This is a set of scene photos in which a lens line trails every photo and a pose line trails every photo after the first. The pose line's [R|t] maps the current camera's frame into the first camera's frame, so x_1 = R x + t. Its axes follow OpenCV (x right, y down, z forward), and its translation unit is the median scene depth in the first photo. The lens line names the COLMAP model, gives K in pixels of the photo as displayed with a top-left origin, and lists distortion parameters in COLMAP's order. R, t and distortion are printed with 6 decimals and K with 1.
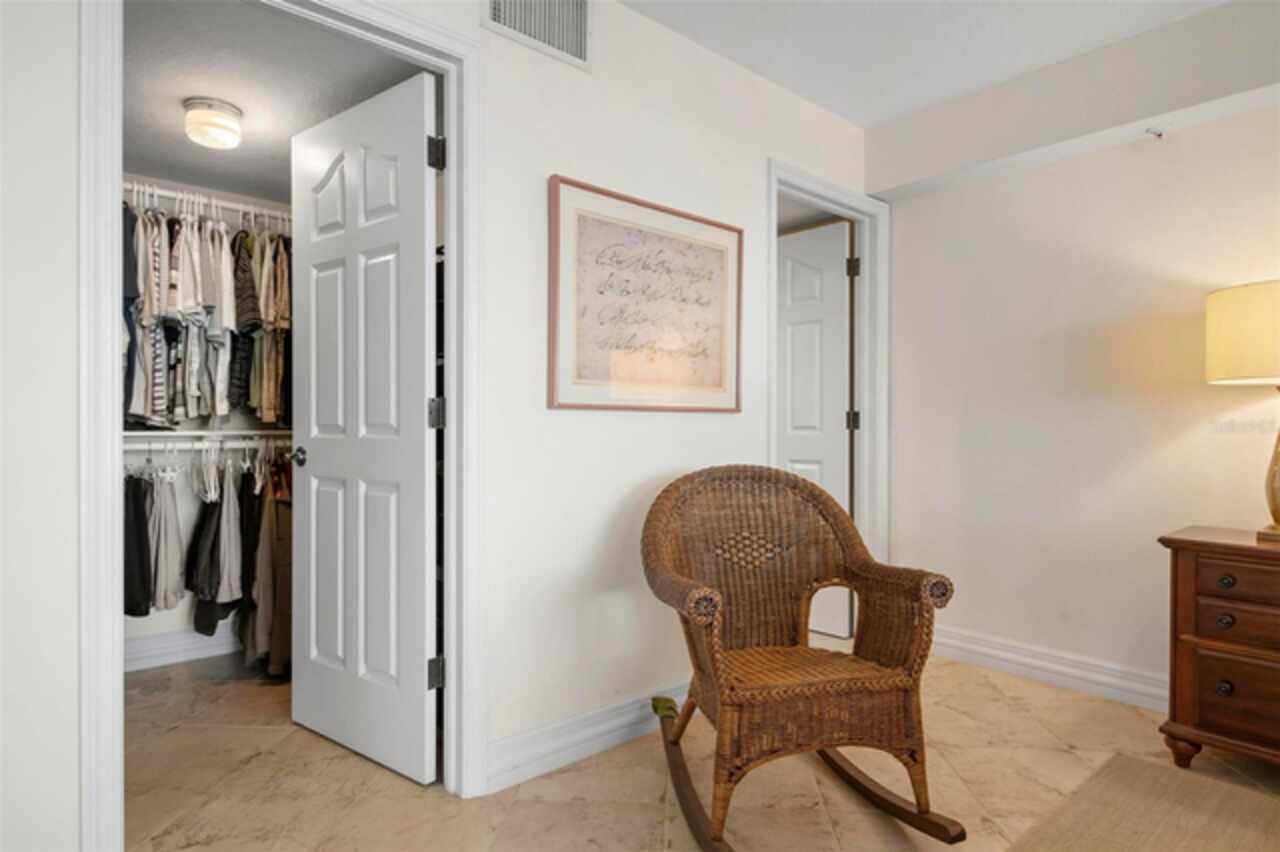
lens RADIAL K [[703.8, 0, 635.6], [0, 703.8, 429.6], [0, 0, 1]] dist [0.004363, 0.000334]
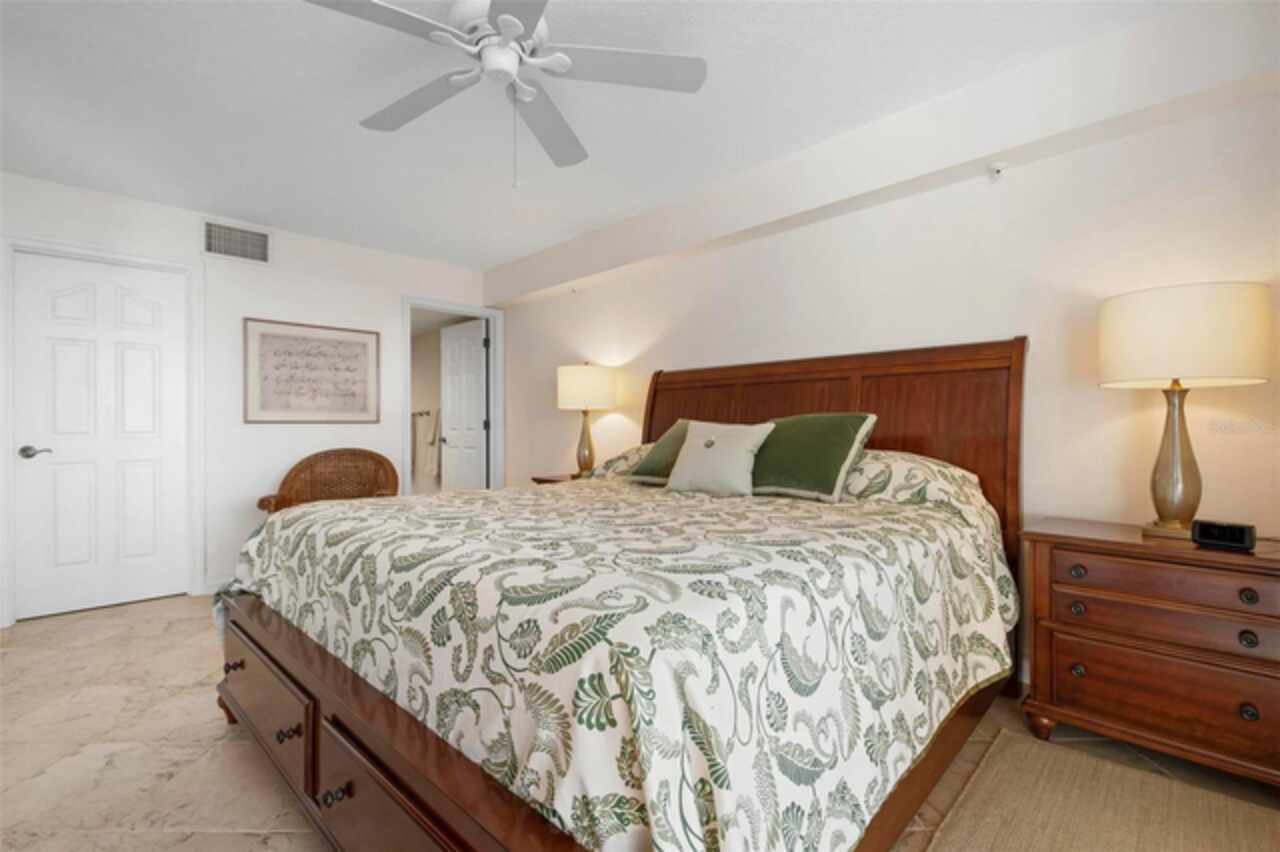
lens RADIAL K [[561.9, 0, 642.4], [0, 561.9, 420.5], [0, 0, 1]] dist [0.002902, 0.000135]
pose [[0.997146, -0.006758, 0.075190, 0.860813], [0.007616, 0.999909, -0.011135, -0.007883], [-0.075108, 0.011676, 0.997107, -0.734967]]
